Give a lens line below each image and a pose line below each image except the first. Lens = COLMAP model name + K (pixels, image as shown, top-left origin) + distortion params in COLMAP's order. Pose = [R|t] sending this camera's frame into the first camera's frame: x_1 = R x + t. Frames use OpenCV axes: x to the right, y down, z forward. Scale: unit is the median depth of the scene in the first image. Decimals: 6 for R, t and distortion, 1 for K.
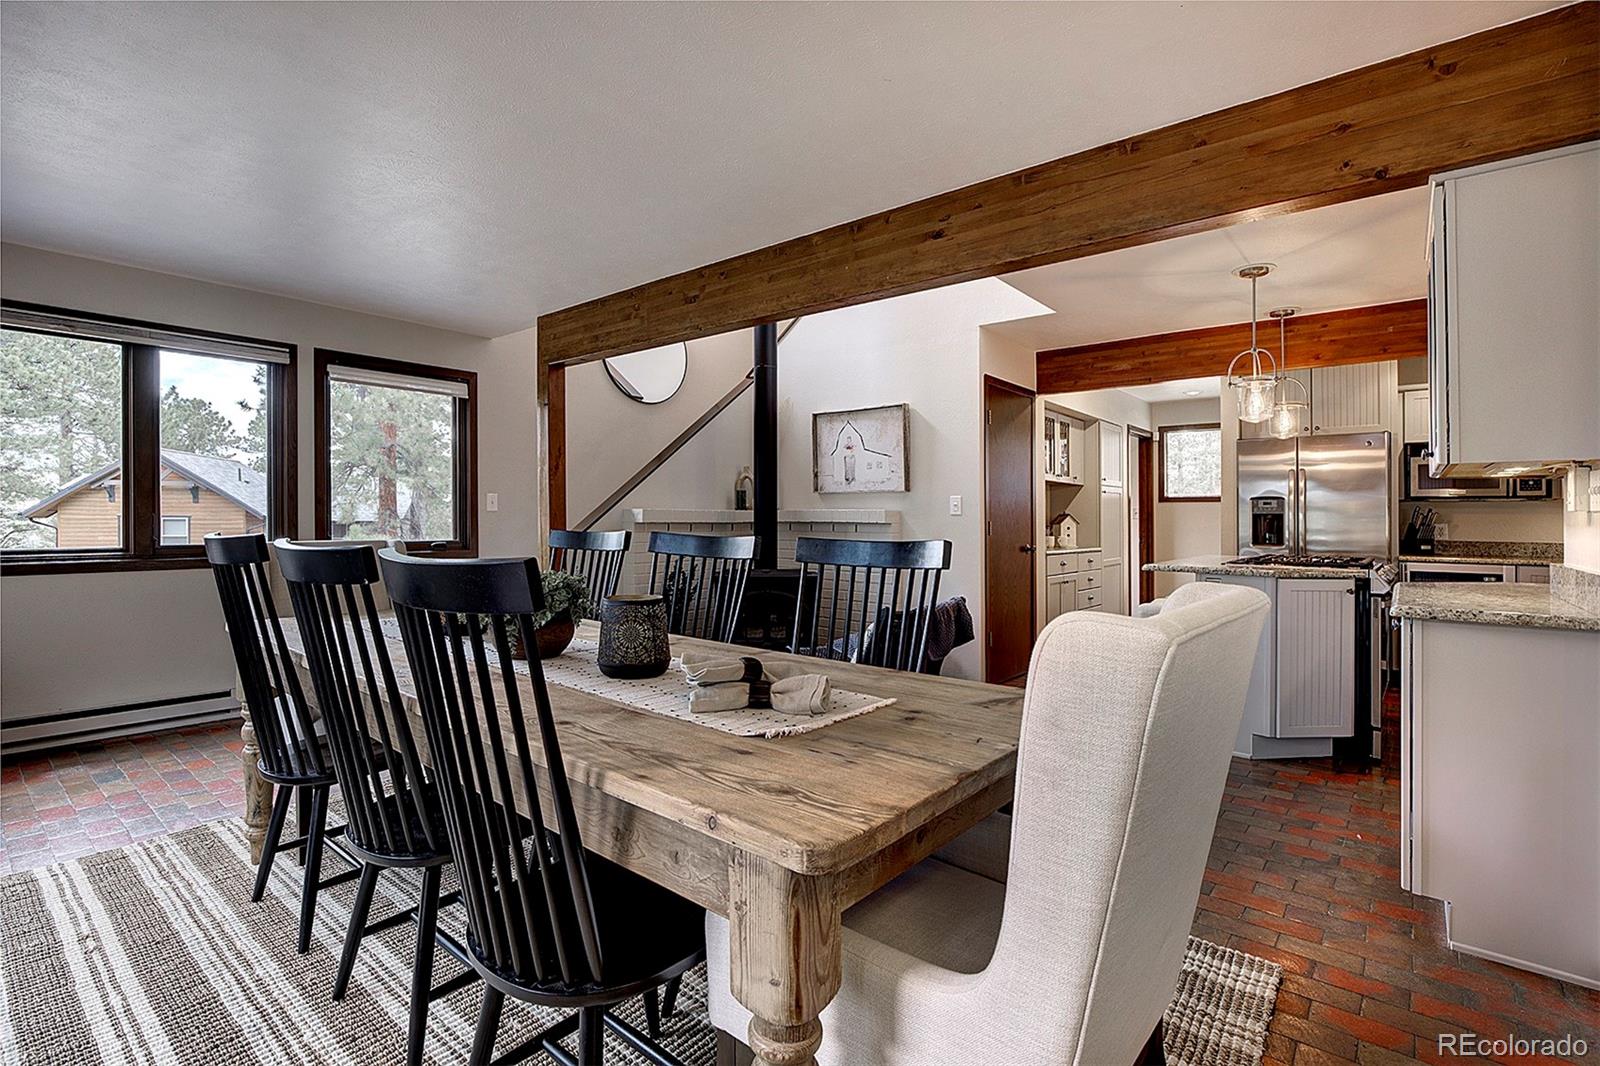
lens RADIAL K [[736.0, 0, 797.3], [0, 736.0, 529.0], [0, 0, 1]] dist [-0.014515, 0.000156]
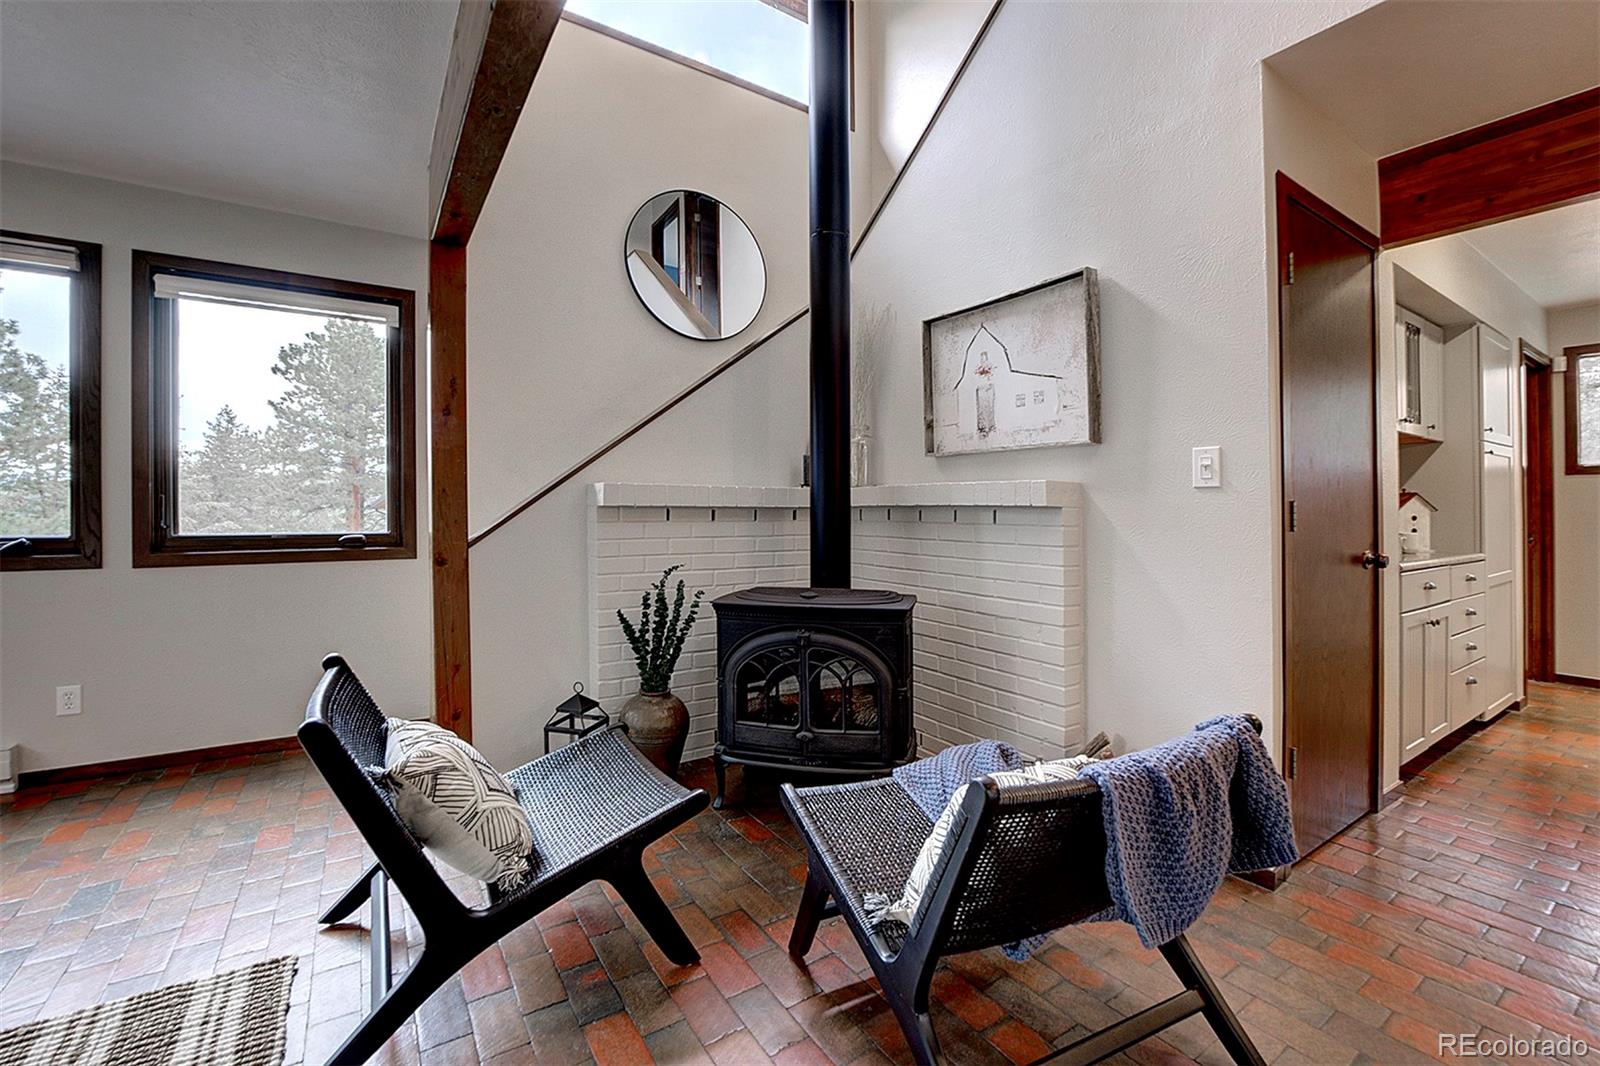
lens RADIAL K [[662.7, 0, 808.0], [0, 662.7, 512.9], [0, 0, 1]] dist [-0.021456, -0.000075]
pose [[0.955806, -0.000778, -0.293996, 0.089605], [-0.002056, 0.999954, -0.009329, 0.000902], [0.293990, 0.009521, 0.955761, 0.485143]]
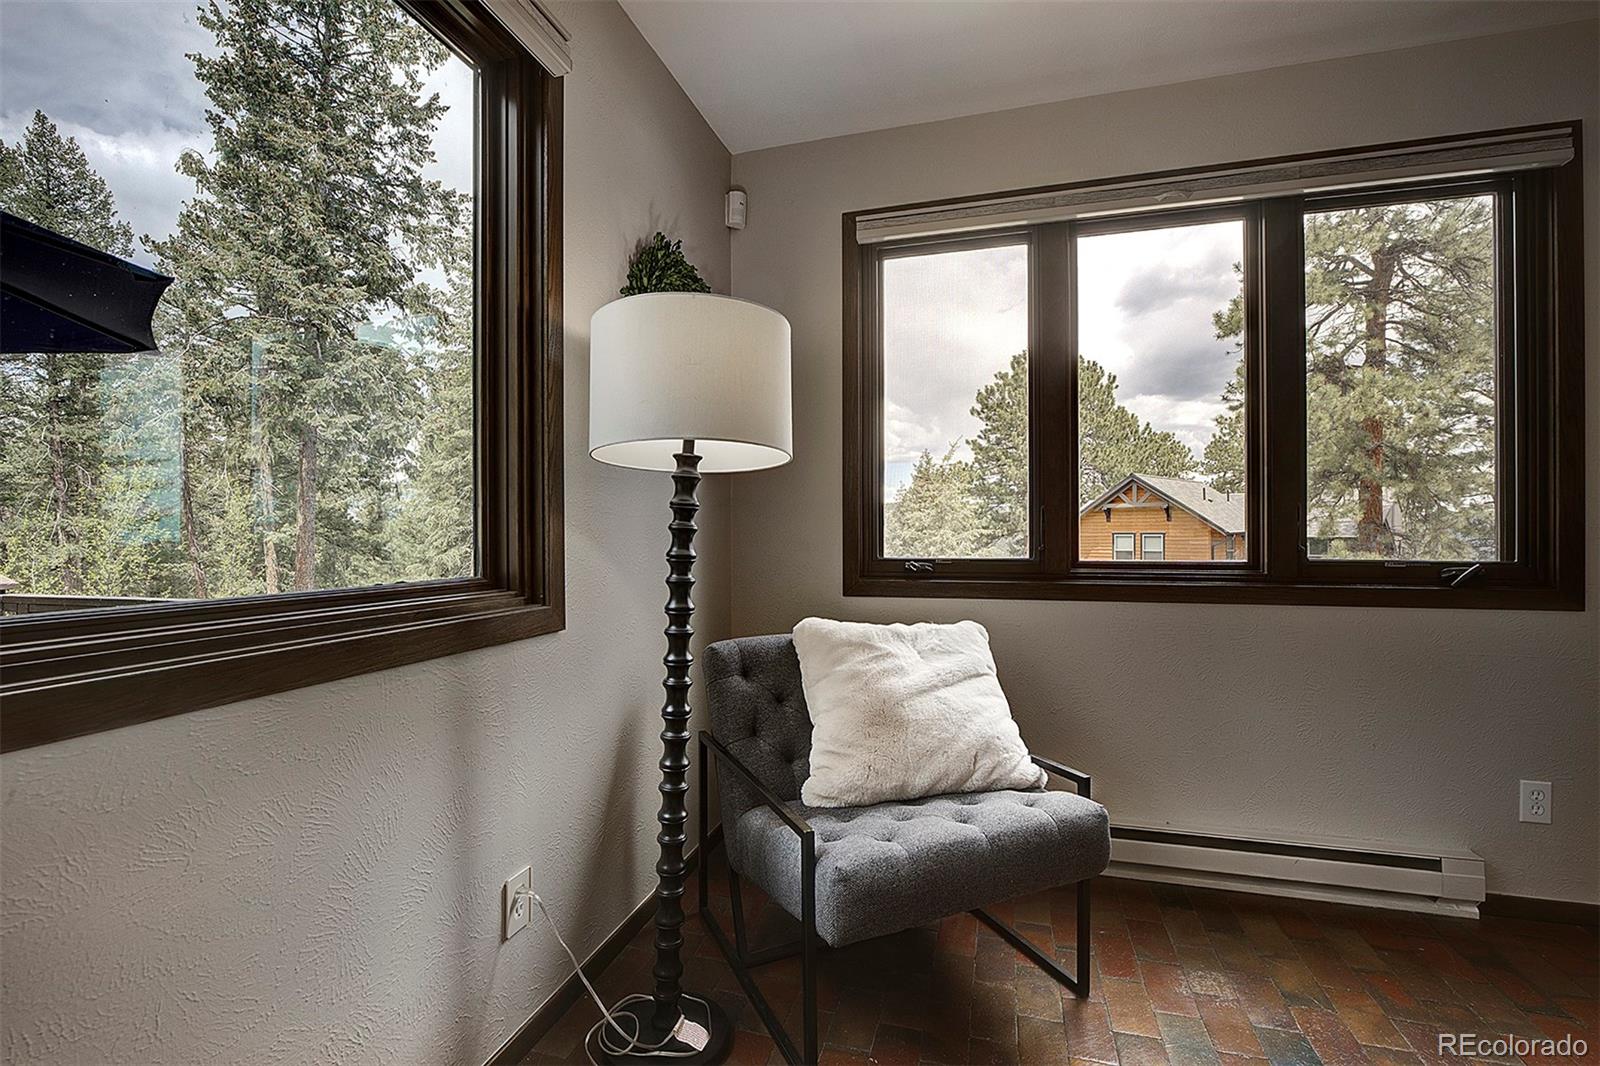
lens RADIAL K [[698.2, 0, 800.0], [0, 698.2, 533.0], [0, 0, 1]] dist [-0.023094, 0.000045]
pose [[0.396870, -0.009562, -0.917825, -0.384302], [-0.008077, 0.999871, -0.013909, 0.008958], [0.917839, 0.012934, 0.396741, 0.306964]]
